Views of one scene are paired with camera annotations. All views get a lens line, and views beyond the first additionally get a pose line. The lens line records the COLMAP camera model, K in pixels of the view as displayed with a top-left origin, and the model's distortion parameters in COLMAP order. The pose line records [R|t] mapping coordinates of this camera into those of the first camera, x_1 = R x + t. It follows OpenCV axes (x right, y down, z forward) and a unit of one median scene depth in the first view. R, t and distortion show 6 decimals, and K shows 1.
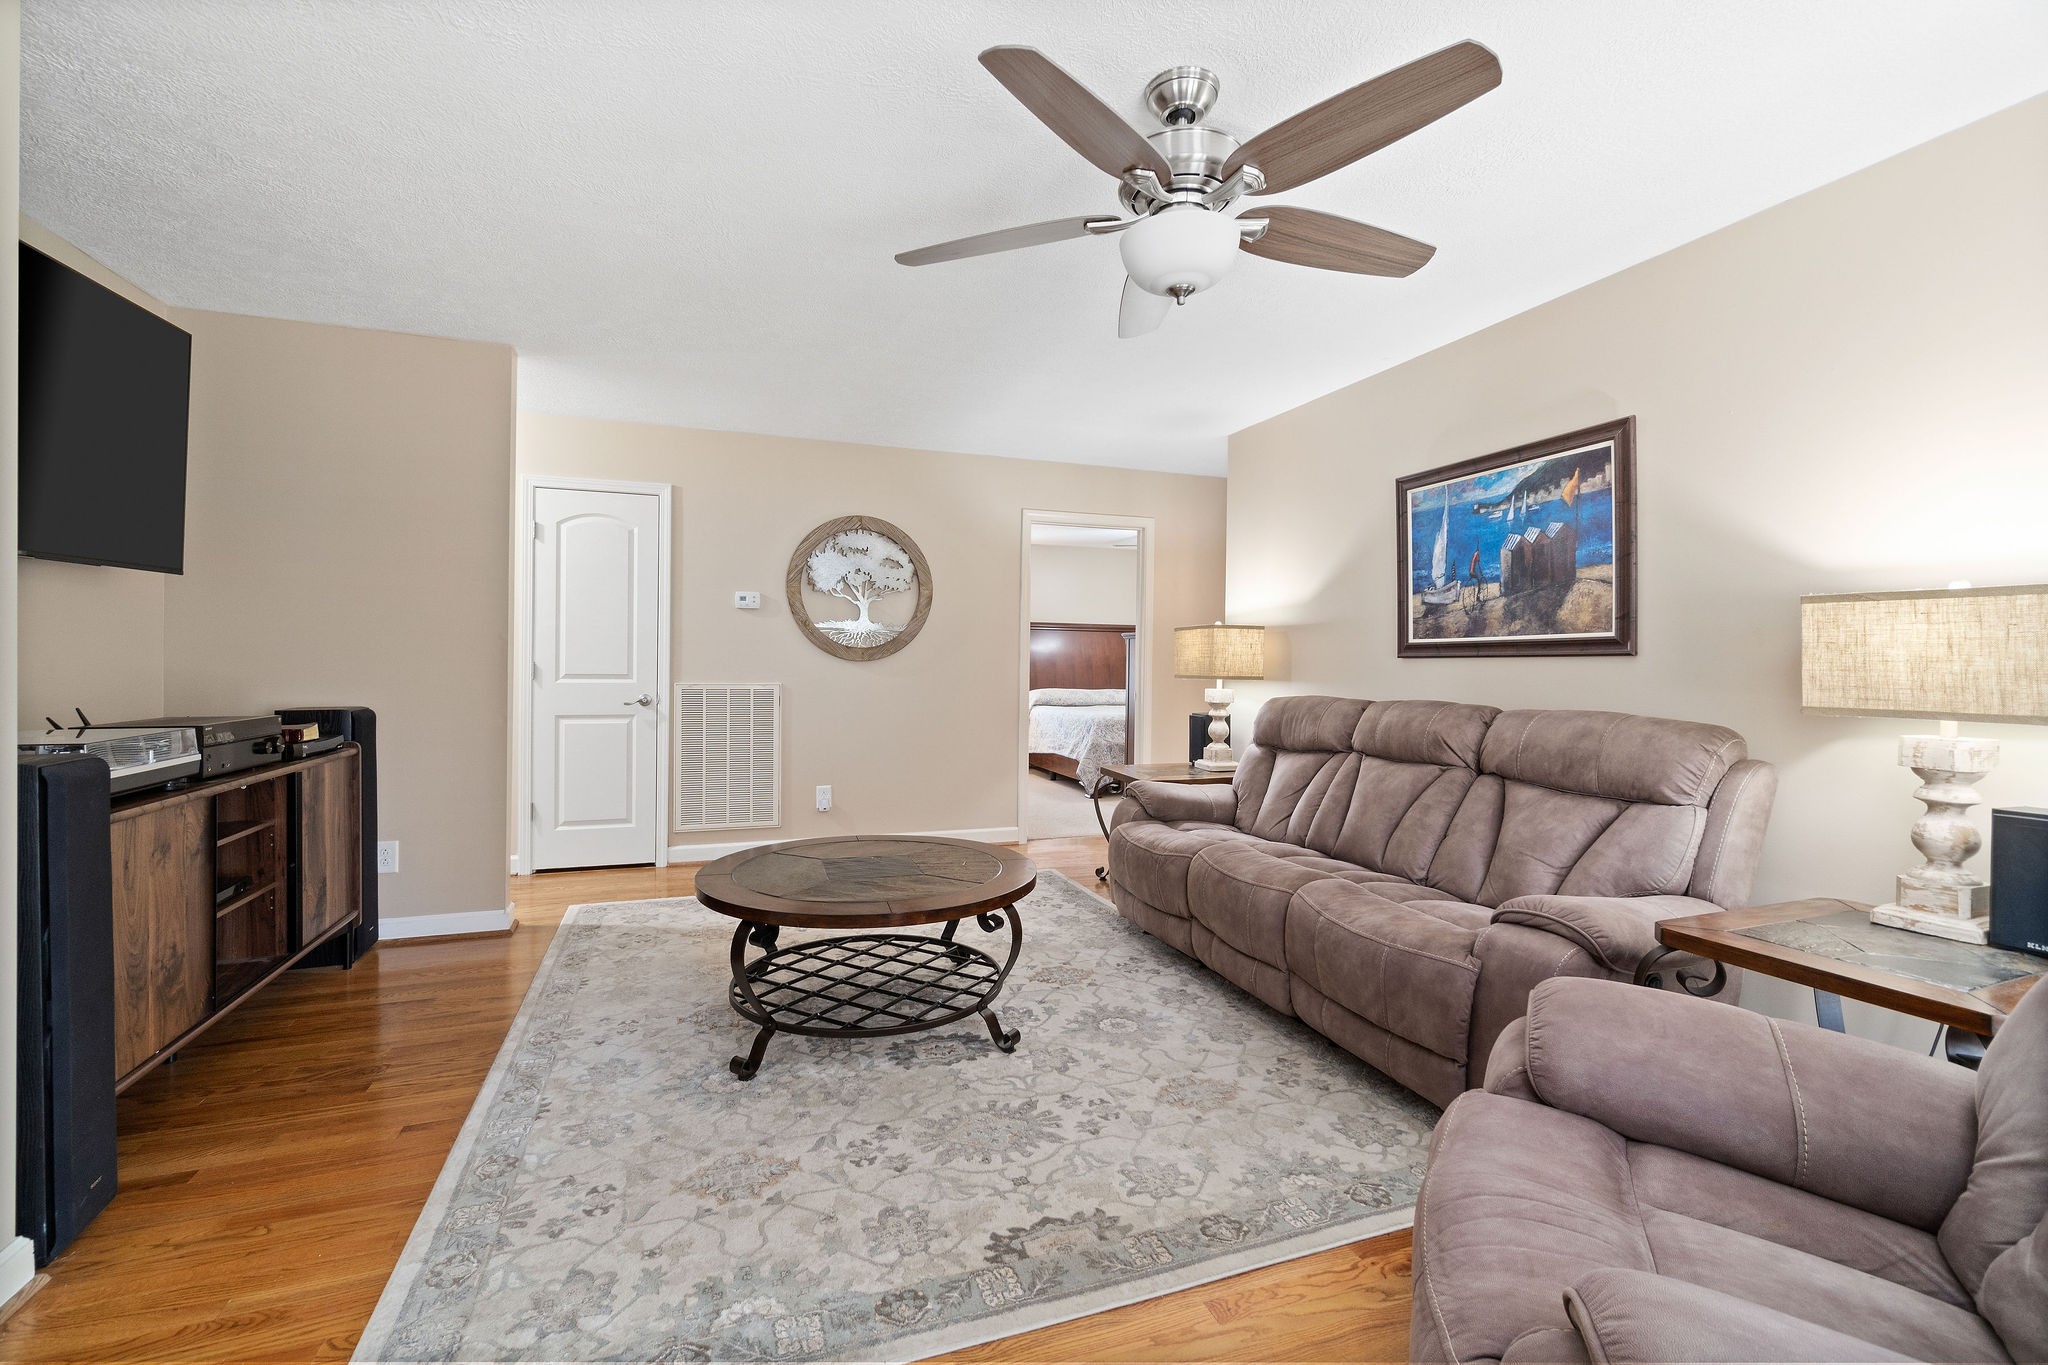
lens RADIAL K [[884.6, 0, 1023.9], [0, 884.6, 664.7], [0, 0, 1]] dist [-0.004503, 0.000072]
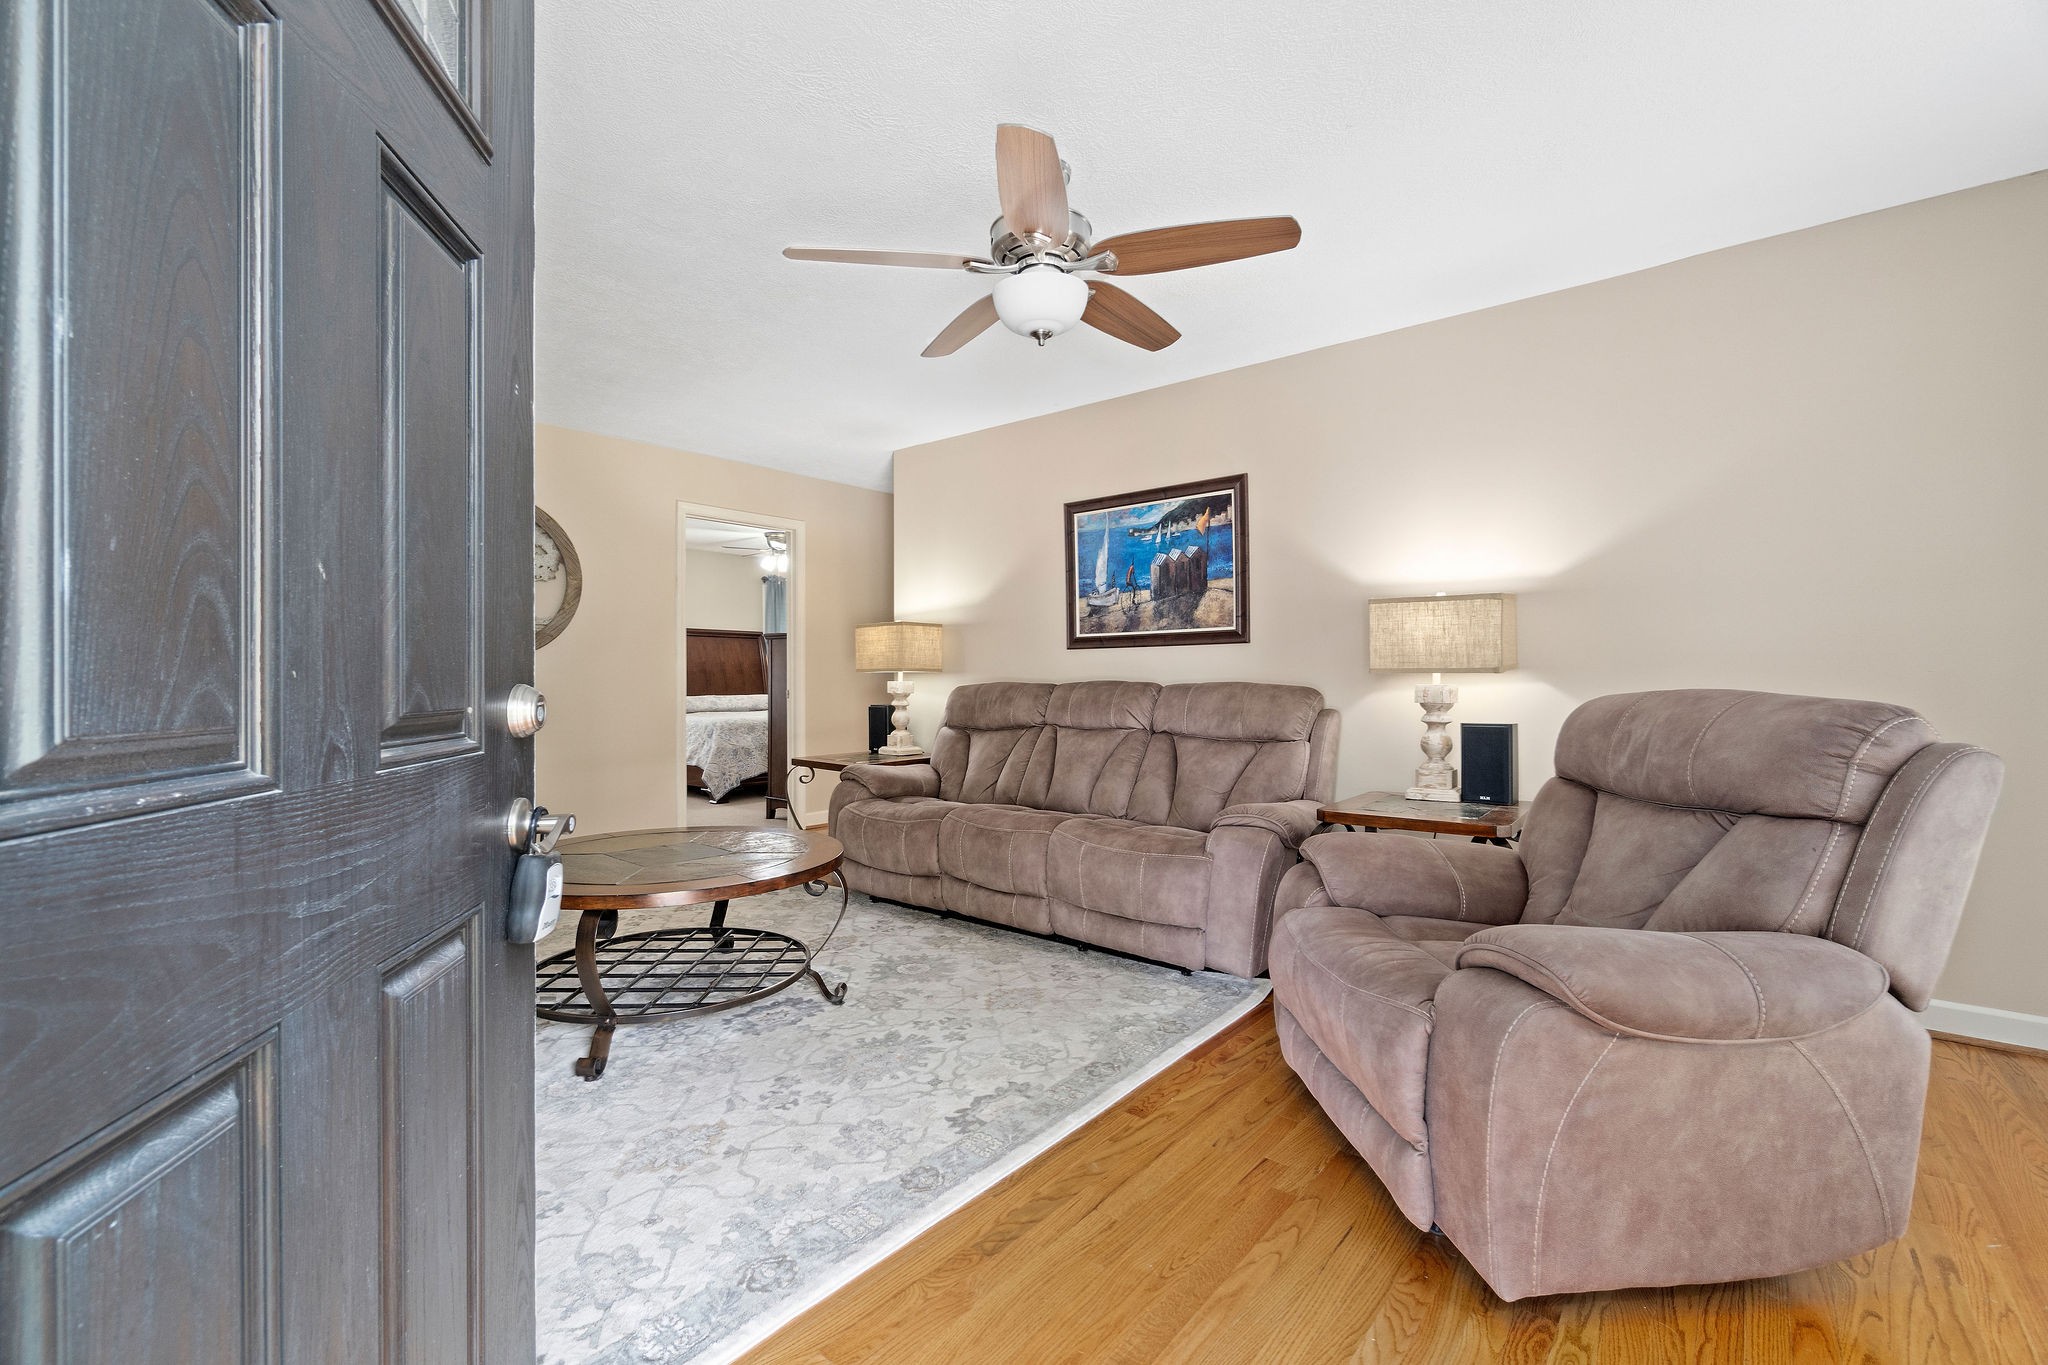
lens RADIAL K [[884.6, 0, 1025.9], [0, 884.6, 679.2], [0, 0, 1]] dist [-0.004503, 0.000072]
pose [[0.858883, -0.010881, 0.512056, -0.308552], [0.011885, 0.999929, 0.001312, 0.037698], [-0.512034, 0.004959, 0.858951, -0.033603]]
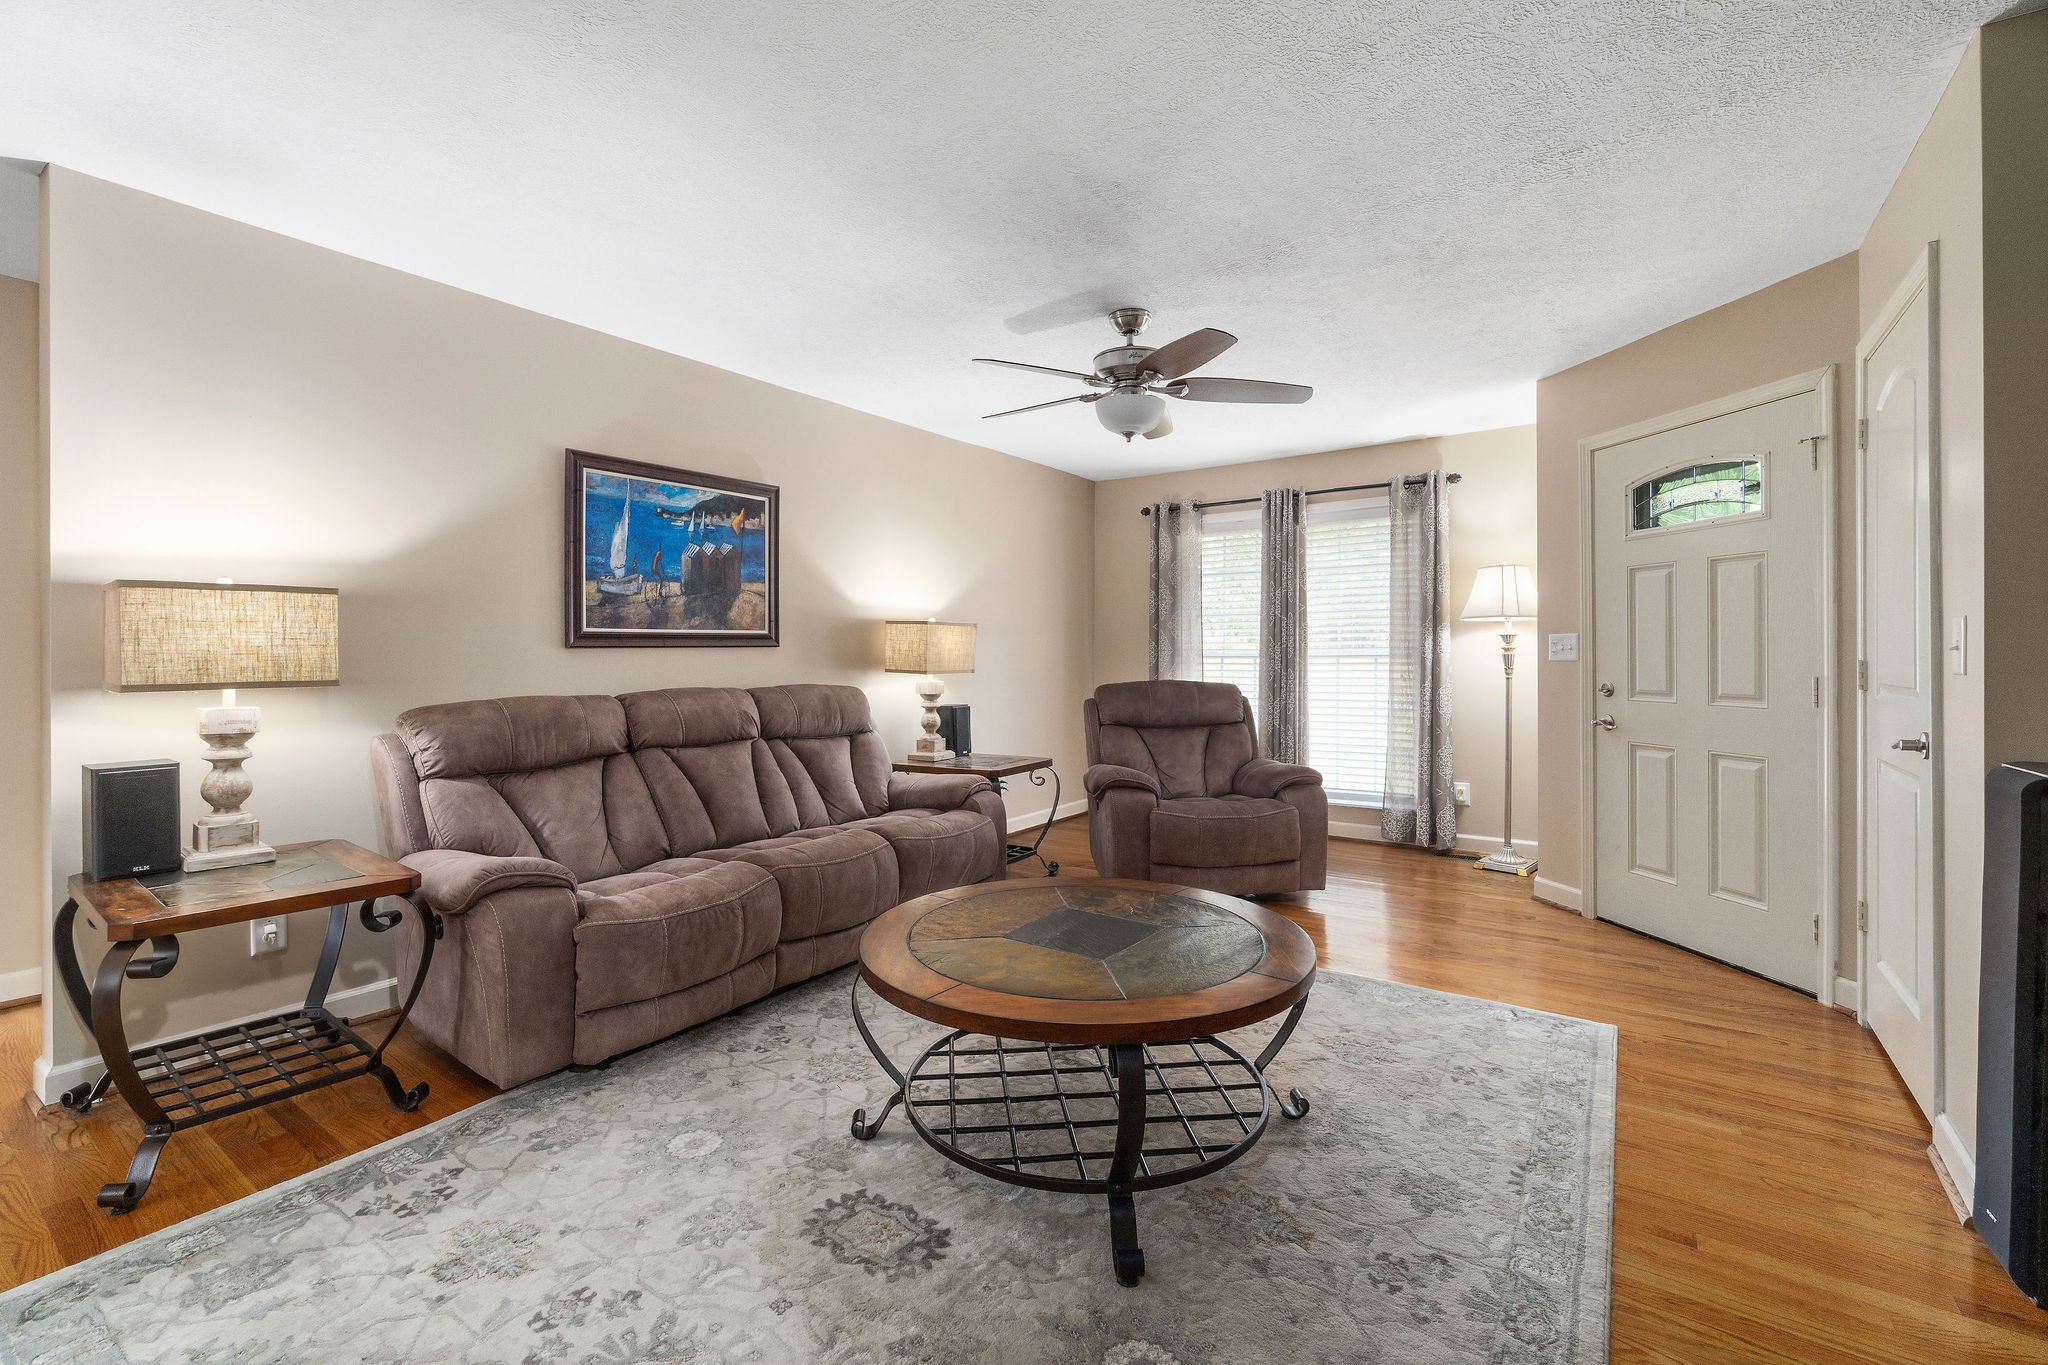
lens RADIAL K [[884.6, 0, 1021.9], [0, 884.6, 662.3], [0, 0, 1]] dist [-0.004503, 0.000072]
pose [[-0.580116, -0.014047, 0.814412, -0.696505], [0.003429, 0.999800, 0.019686, -0.010874], [-0.814526, 0.014213, -0.579952, 1.375843]]
